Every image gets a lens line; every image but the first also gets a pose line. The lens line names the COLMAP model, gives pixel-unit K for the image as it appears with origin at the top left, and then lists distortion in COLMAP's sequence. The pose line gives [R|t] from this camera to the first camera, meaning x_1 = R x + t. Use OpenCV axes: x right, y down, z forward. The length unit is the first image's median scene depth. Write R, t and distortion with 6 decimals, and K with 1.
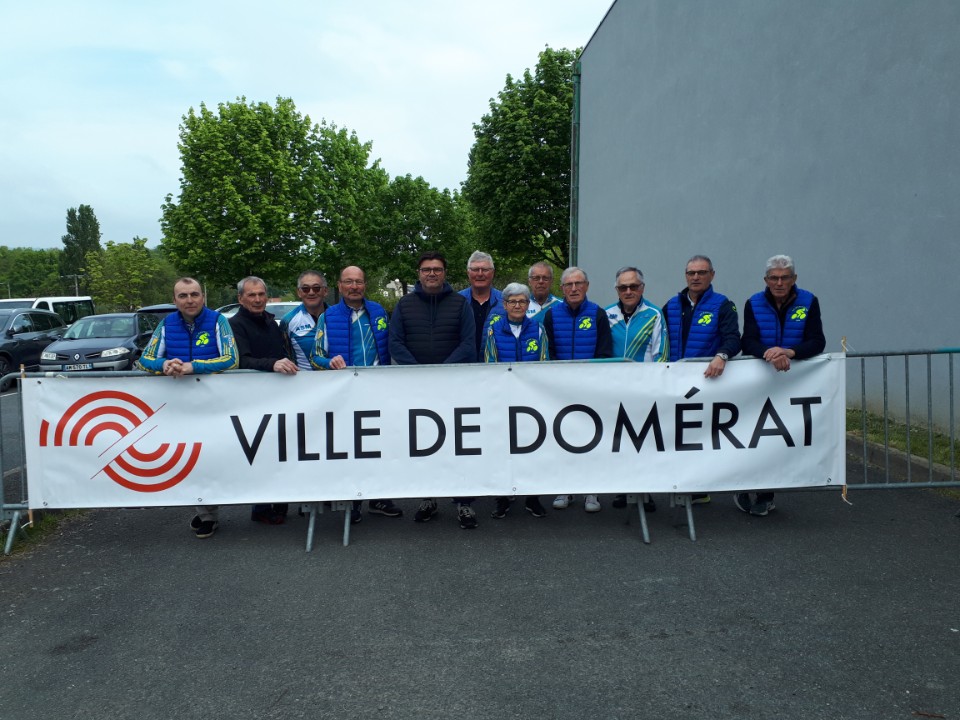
lens RADIAL K [[756.0, 0, 504.5], [0, 756.0, 372.2], [0, 0, 1]] dist [0.012776, -0.016928]
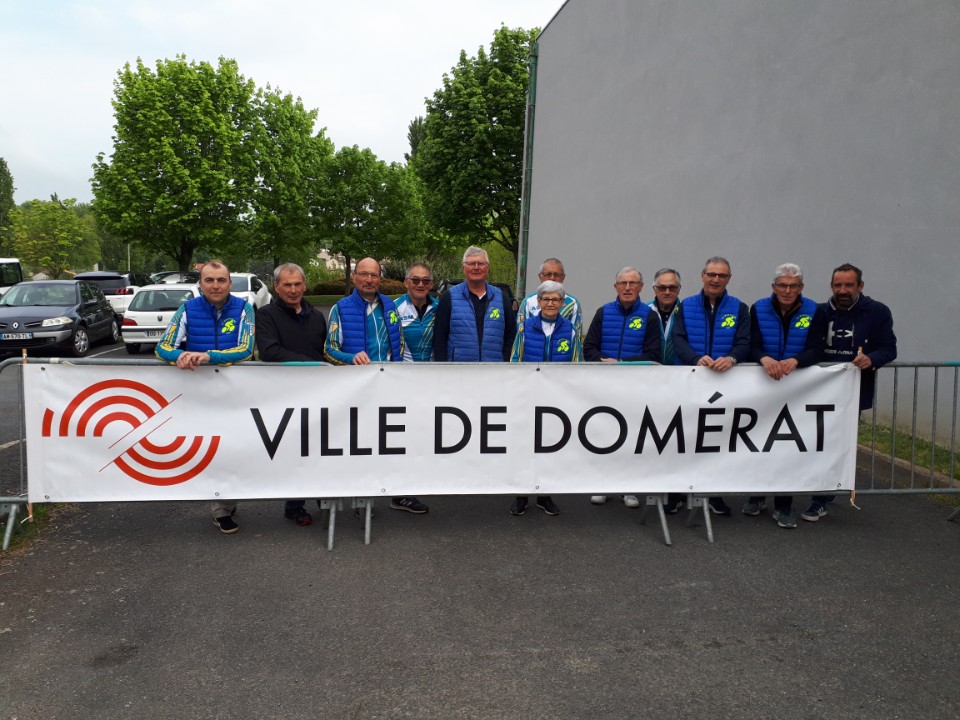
lens RADIAL K [[756.0, 0, 481.3], [0, 756.0, 360.5], [0, 0, 1]] dist [0.012776, -0.016928]
pose [[0.995463, 0.031835, 0.089667, -0.154445], [-0.033690, 0.999247, 0.019244, -0.030487], [-0.088987, -0.022178, 0.995786, 0.019879]]
